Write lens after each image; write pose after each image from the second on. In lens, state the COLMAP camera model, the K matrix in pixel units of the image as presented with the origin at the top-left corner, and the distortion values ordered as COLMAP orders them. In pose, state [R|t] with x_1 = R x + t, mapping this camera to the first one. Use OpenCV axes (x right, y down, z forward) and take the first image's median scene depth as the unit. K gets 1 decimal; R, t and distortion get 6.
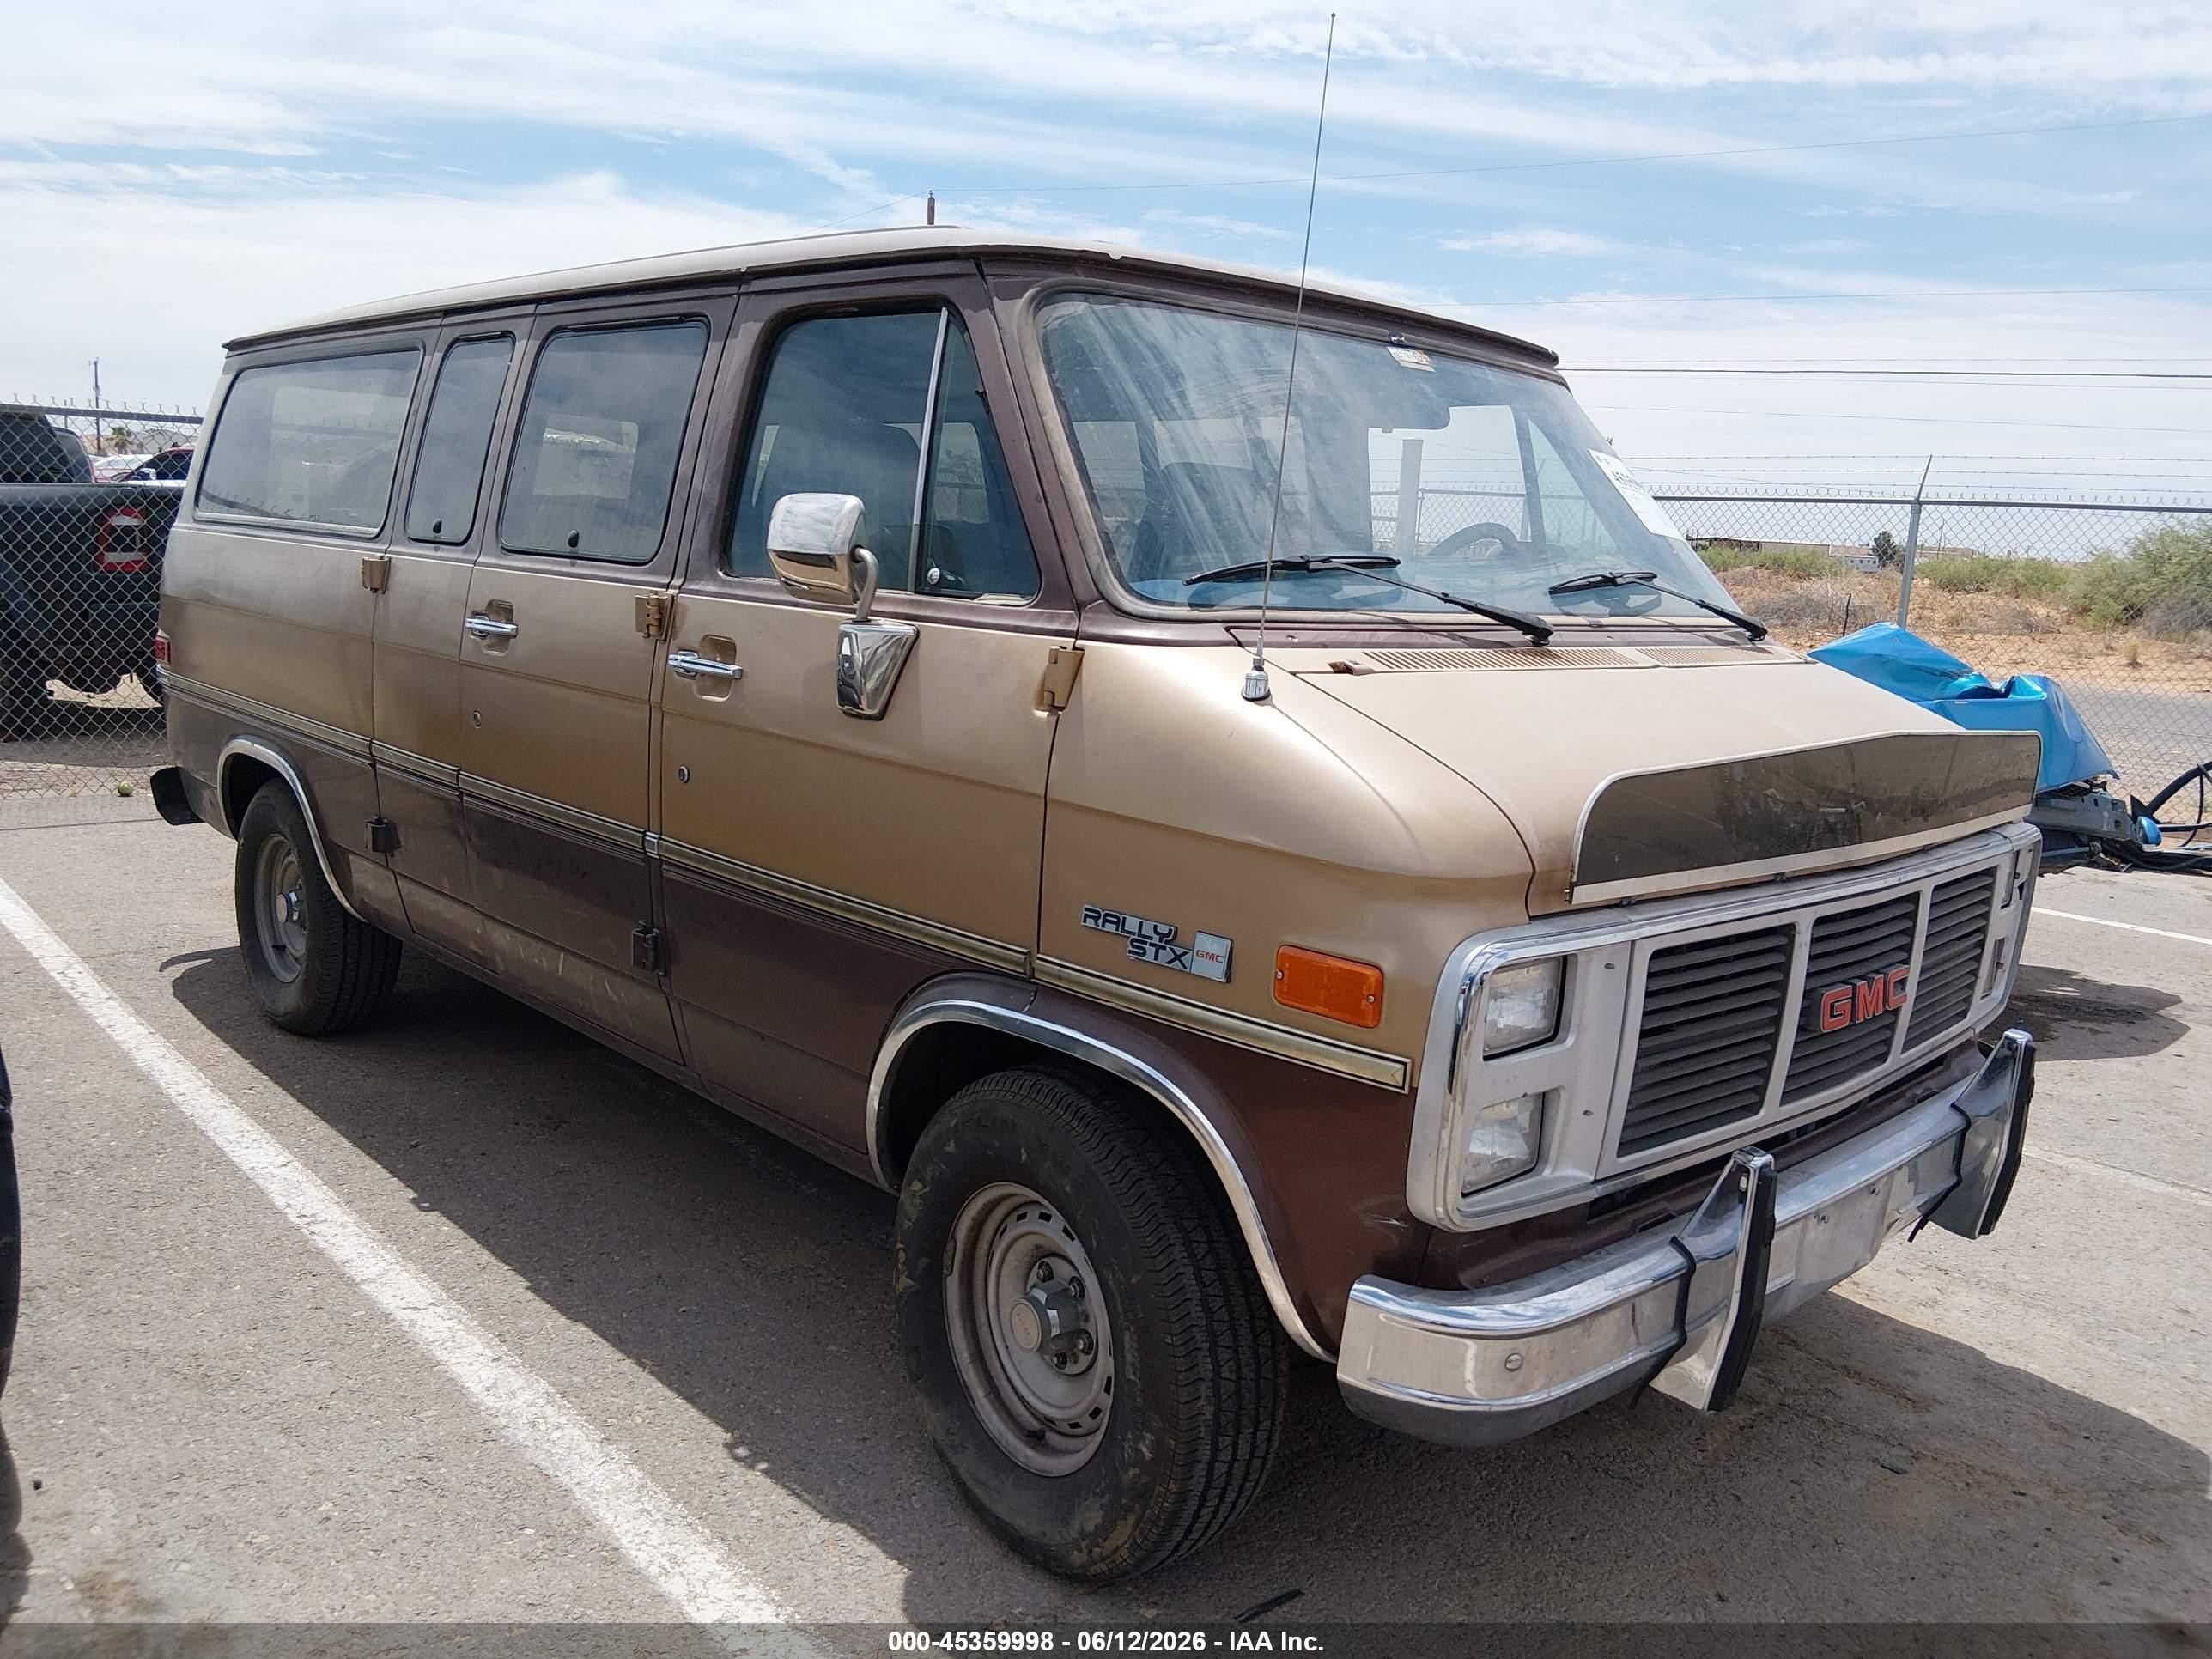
lens RADIAL K [[1817.2, 0, 1106.0], [0, 1817.2, 829.5], [0, 0, 1]] dist [0.043192, -0.000191]
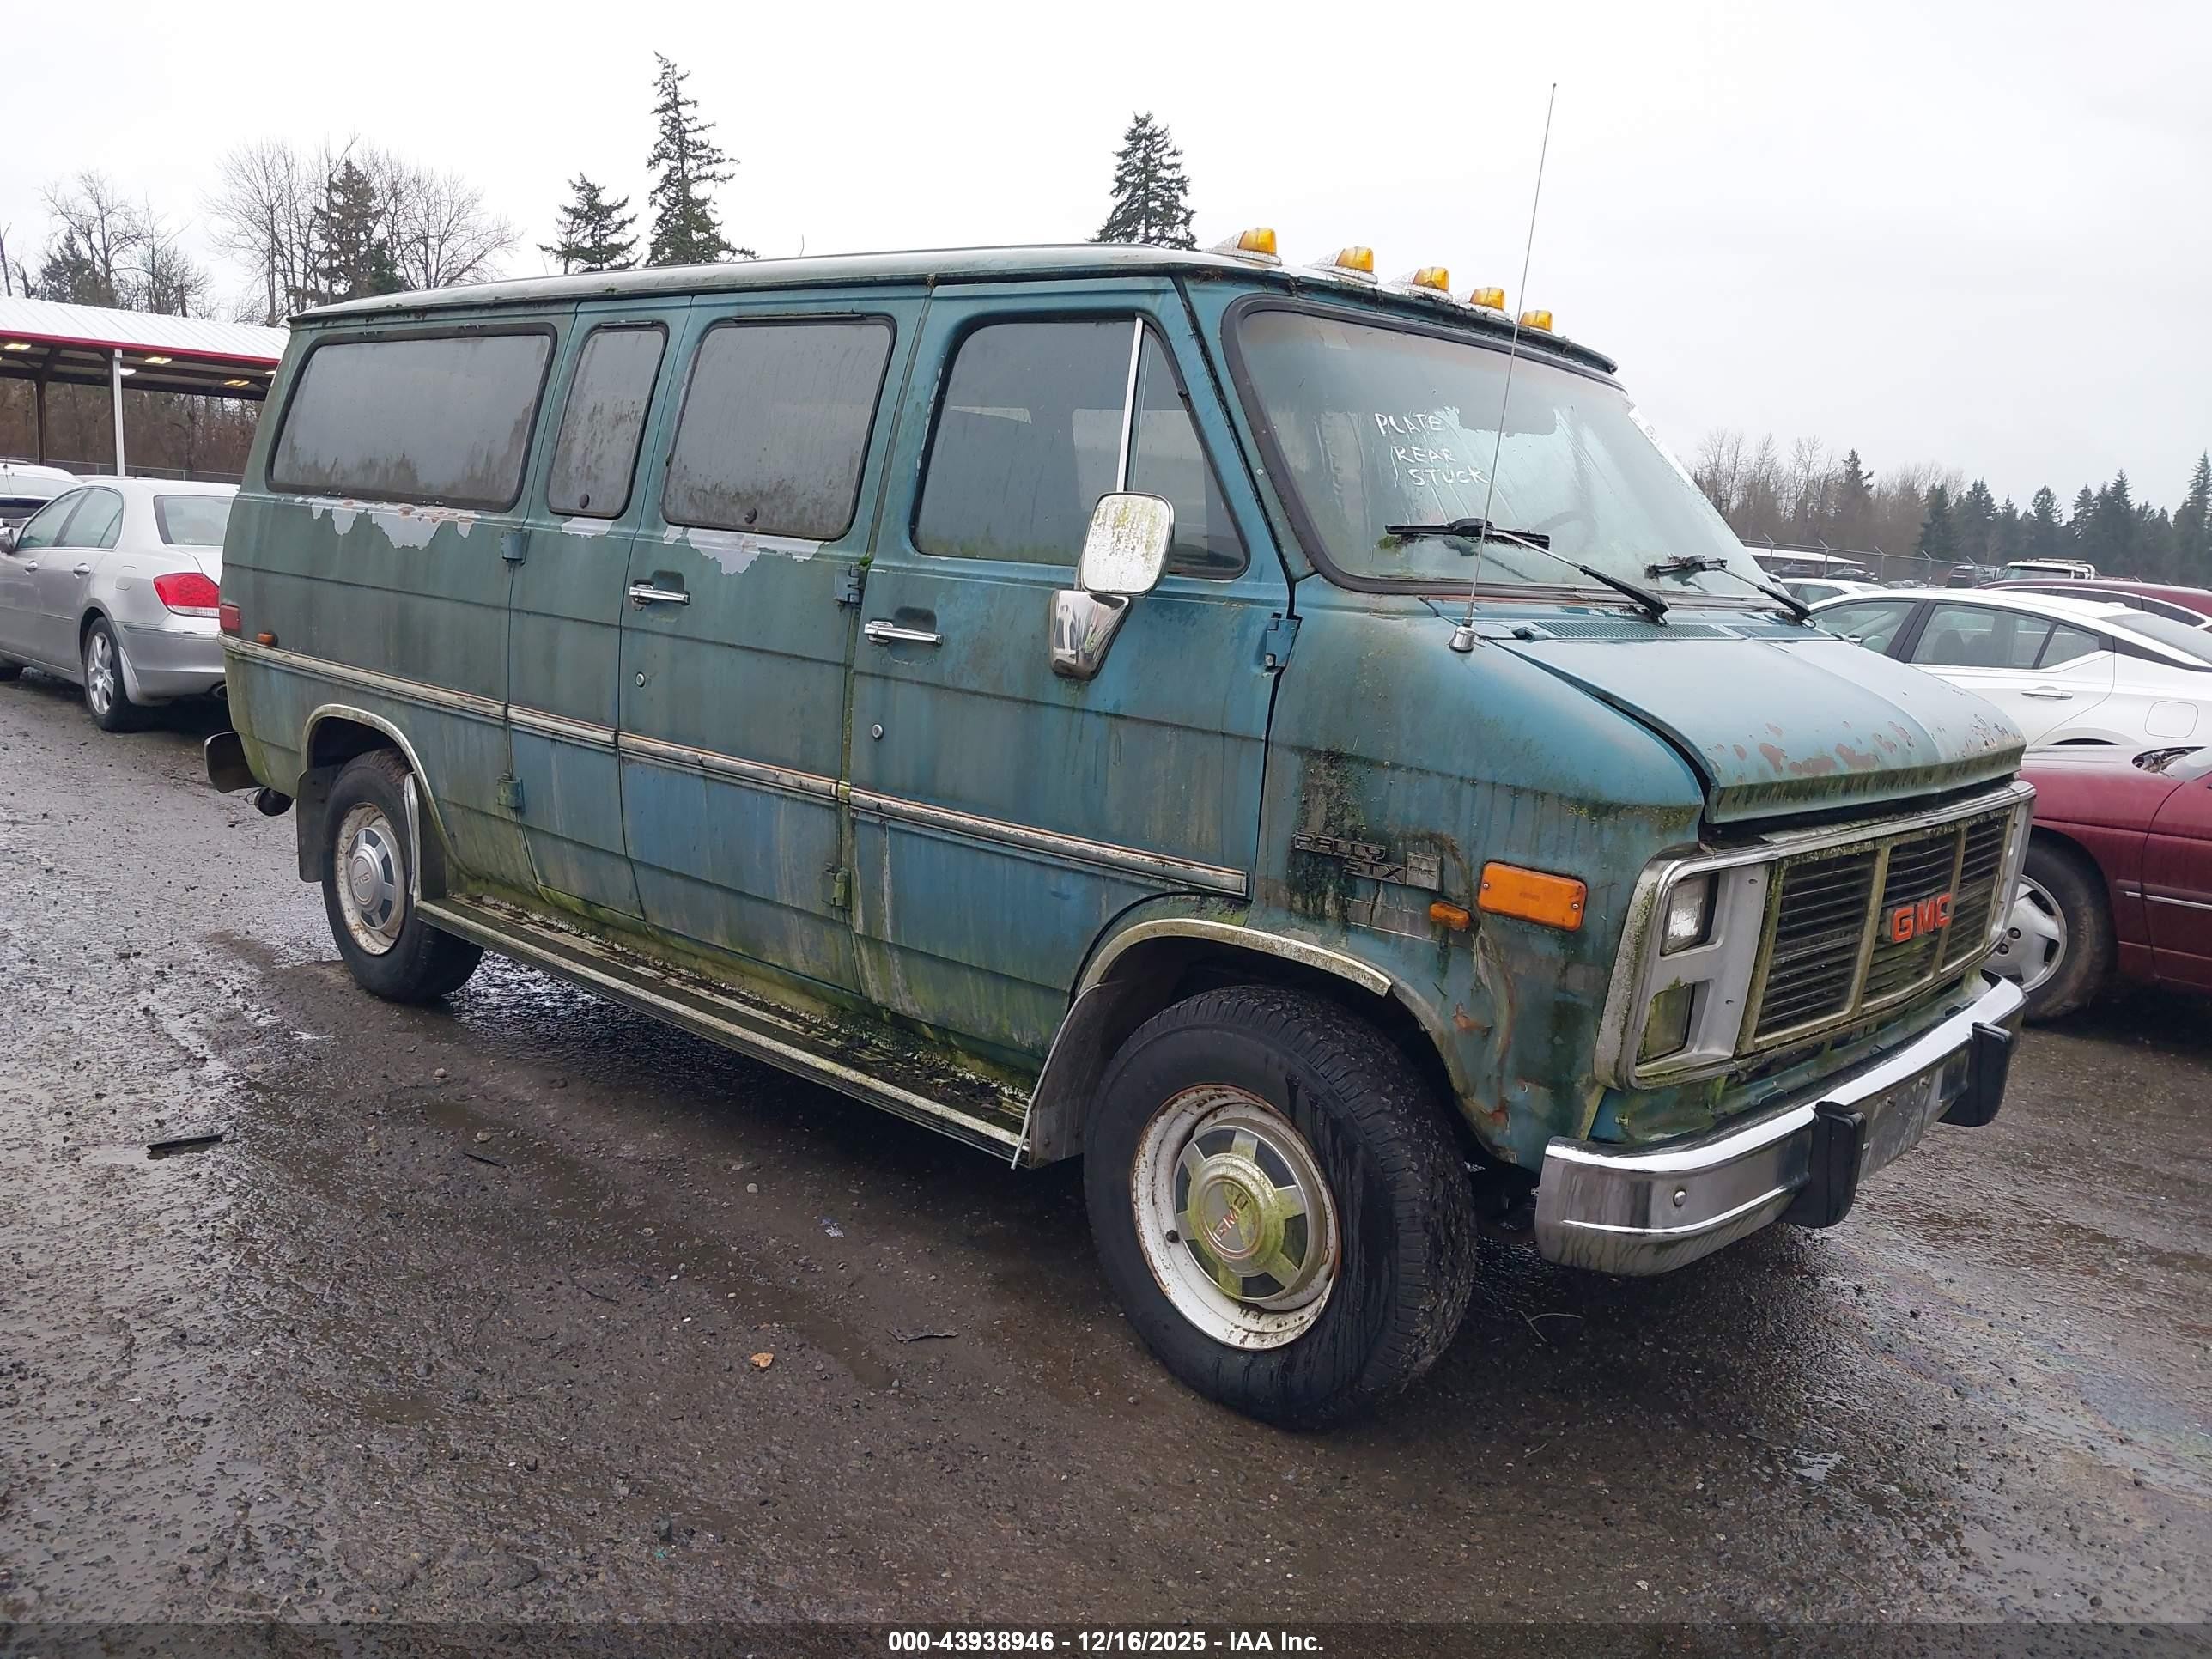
lens RADIAL K [[1873.1, 0, 1106.0], [0, 1873.1, 829.5], [0, 0, 1]] dist [0.004848, 0.002234]
pose [[0.997732, -0.002266, 0.067267, -0.198120], [0.001264, 0.999888, 0.014940, 0.017734], [-0.067294, -0.014821, 0.997623, -0.182669]]
